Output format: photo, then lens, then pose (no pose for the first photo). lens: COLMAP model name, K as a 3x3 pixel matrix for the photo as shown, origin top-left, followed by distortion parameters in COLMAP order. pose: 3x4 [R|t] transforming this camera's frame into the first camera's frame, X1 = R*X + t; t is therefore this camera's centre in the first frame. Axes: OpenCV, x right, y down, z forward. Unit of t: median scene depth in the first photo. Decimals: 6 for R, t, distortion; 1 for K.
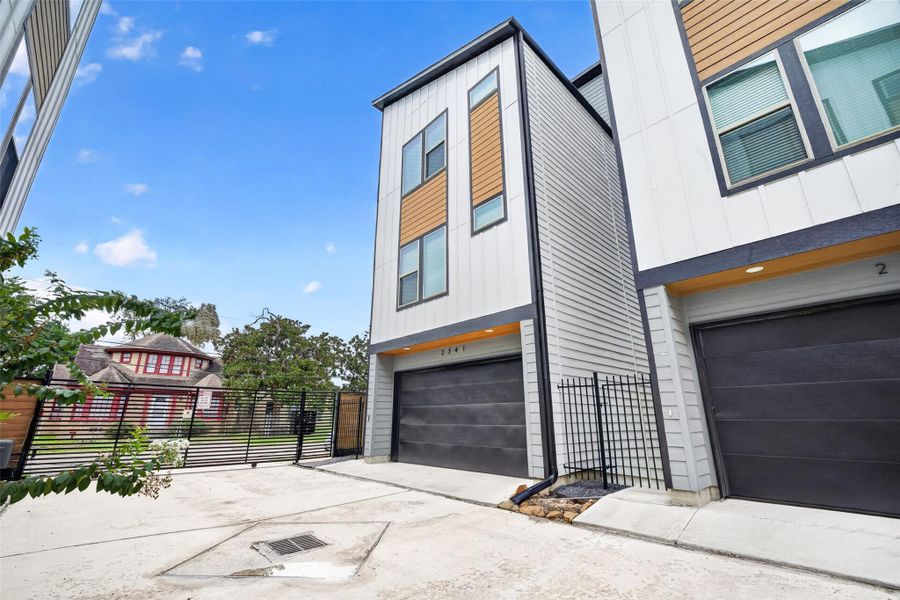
lens RADIAL K [[376.6, 0, 451.0], [0, 376.6, 305.3], [0, 0, 1]] dist [-0.003244, -0.000360]
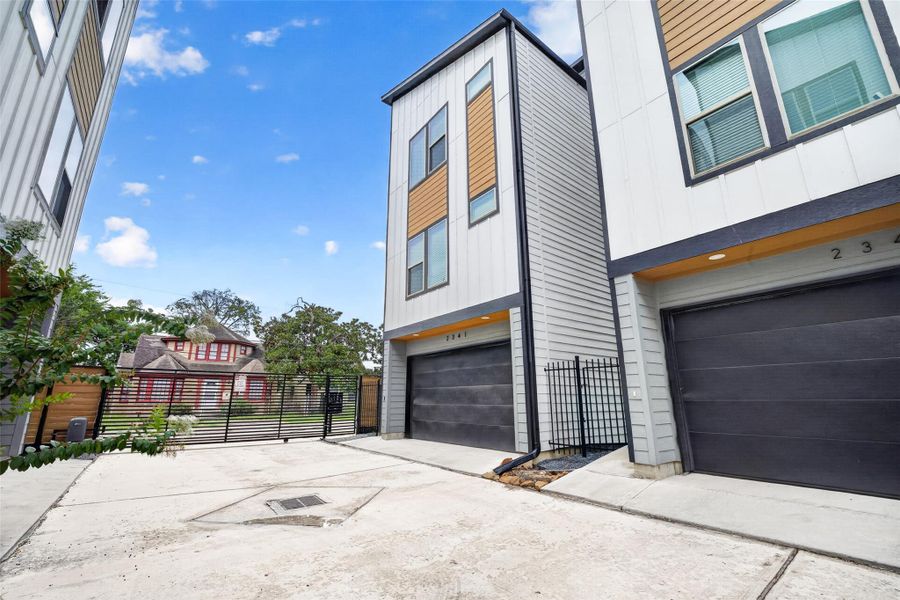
lens RADIAL K [[375.4, 0, 447.7], [0, 375.4, 305.2], [0, 0, 1]] dist [0.001621, -0.000189]
pose [[0.994962, -0.026194, -0.096769, 0.090297], [0.030650, 0.998524, 0.044845, -0.016824], [0.095452, -0.047585, 0.994296, -0.058846]]
